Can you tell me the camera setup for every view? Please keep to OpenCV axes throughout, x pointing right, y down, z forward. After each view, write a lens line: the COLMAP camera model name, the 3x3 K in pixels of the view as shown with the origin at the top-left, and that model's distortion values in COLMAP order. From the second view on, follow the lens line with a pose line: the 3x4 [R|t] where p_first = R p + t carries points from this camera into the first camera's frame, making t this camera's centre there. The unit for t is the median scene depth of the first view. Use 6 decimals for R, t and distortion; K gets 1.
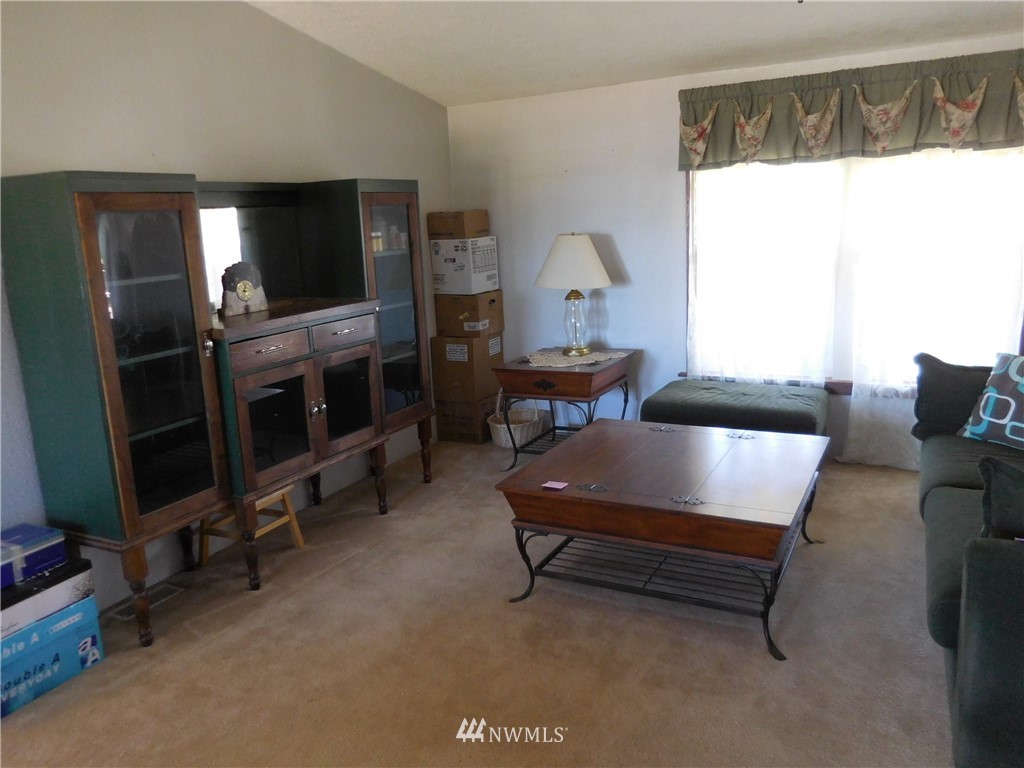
lens RADIAL K [[771.2, 0, 509.2], [0, 771.2, 383.1], [0, 0, 1]] dist [-0.013338, 0.002686]
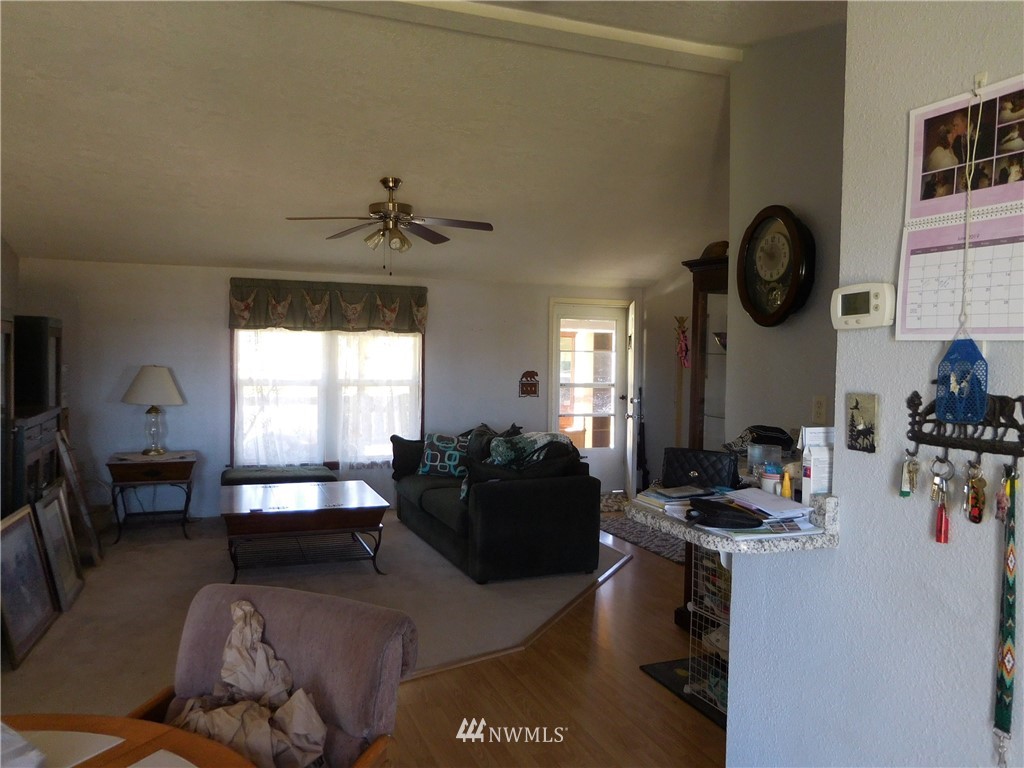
lens RADIAL K [[771.2, 0, 512.7], [0, 771.2, 381.5], [0, 0, 1]] dist [-0.013338, 0.002686]
pose [[0.655070, 0.034910, 0.754762, -0.631211], [0.110234, 0.983828, -0.141179, 0.116676], [-0.747484, 0.175682, 0.640627, -0.418435]]
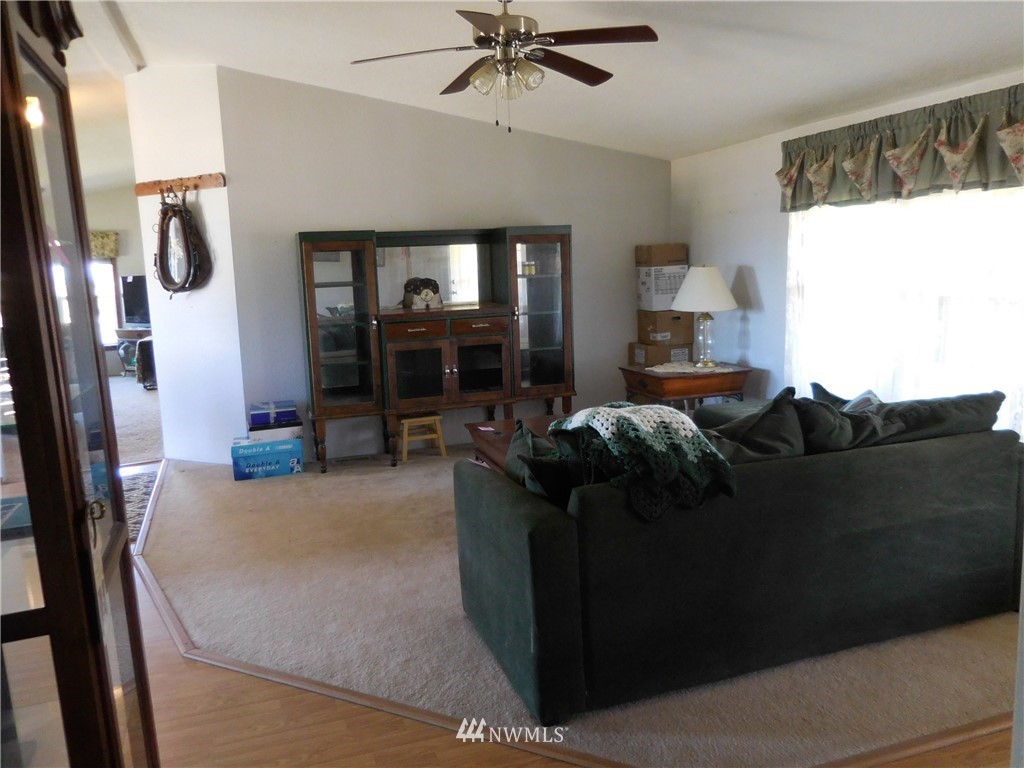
lens RADIAL K [[771.2, 0, 515.0], [0, 771.2, 381.8], [0, 0, 1]] dist [-0.013338, 0.002686]
pose [[0.718176, 0.129265, -0.683750, 0.846399], [-0.142897, 0.989050, 0.036892, -0.019831], [0.681032, 0.071211, 0.728783, -0.074600]]
